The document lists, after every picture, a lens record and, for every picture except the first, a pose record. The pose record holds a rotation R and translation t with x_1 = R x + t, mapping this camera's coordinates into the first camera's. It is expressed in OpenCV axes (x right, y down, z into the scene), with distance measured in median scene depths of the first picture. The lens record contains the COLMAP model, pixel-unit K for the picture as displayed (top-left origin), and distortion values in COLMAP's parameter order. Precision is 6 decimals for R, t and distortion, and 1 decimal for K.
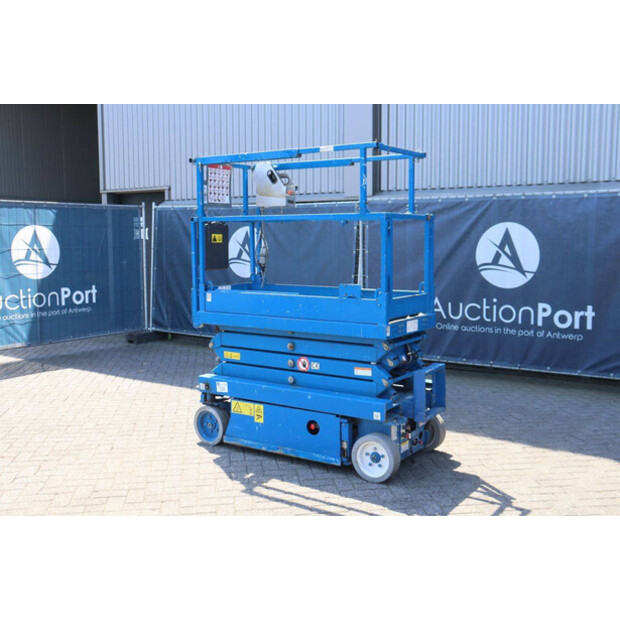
lens RADIAL K [[687.6, 0, 310.0], [0, 687.6, 310.0], [0, 0, 1]] dist [-0.026794, 0.002361]
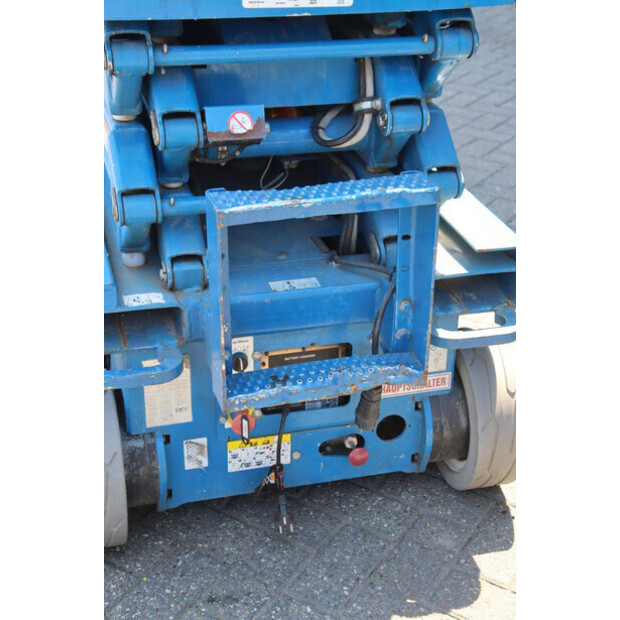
lens RADIAL K [[1075.9, 0, 310.0], [0, 1075.9, 310.0], [0, 0, 1]] dist [0.221286, 0.019717]
pose [[0.761529, 0.310911, -0.568690, 0.341026], [-0.095706, 0.921755, 0.375778, -0.009582], [0.641026, -0.231739, 0.731699, 0.659084]]
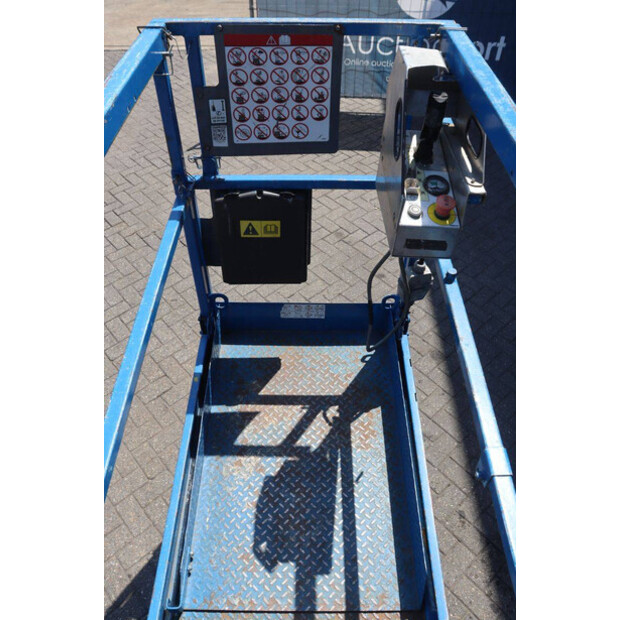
lens RADIAL K [[500.4, 0, 309.8], [0, 500.4, 302.2], [0, 0, 1]] dist [-0.097933, 0.008068]
pose [[0.558786, 0.598105, -0.574480, 0.076445], [-0.101896, 0.736987, 0.668183, -0.282617], [0.823028, -0.314834, 0.472763, 0.914258]]
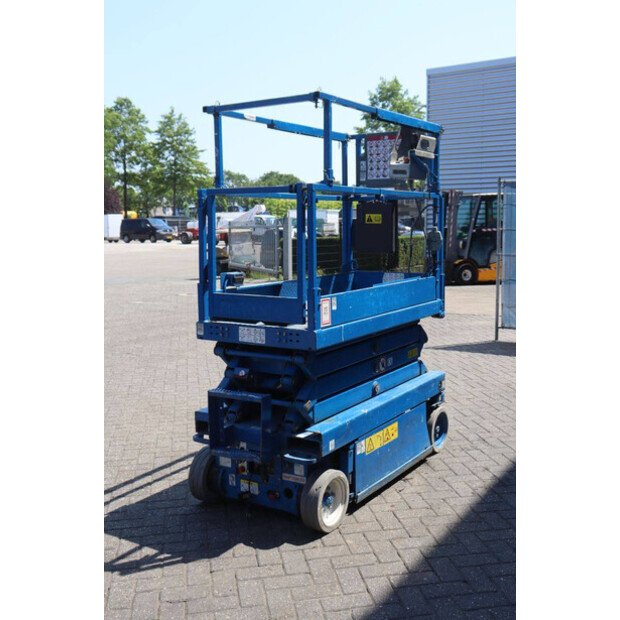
lens RADIAL K [[698.7, 0, 310.0], [0, 698.7, 310.0], [0, 0, 1]] dist [-0.019794, -0.002371]
pose [[0.034036, 0.128014, -0.991188, 0.824541], [-0.097090, 0.987495, 0.124203, -0.096165], [0.994693, 0.092008, 0.046039, 0.927596]]
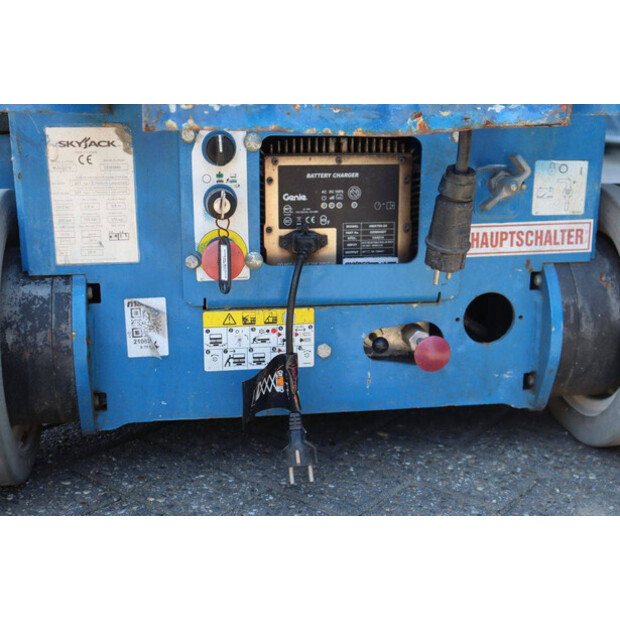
lens RADIAL K [[804.4, 0, 309.5], [0, 804.4, 306.8], [0, 0, 1]] dist [0.023173, 0.077584]
pose [[0.683613, 0.180250, -0.707236, 0.248556], [-0.088360, 0.982335, 0.164955, 0.147203], [0.724476, -0.050274, 0.687464, 0.809462]]
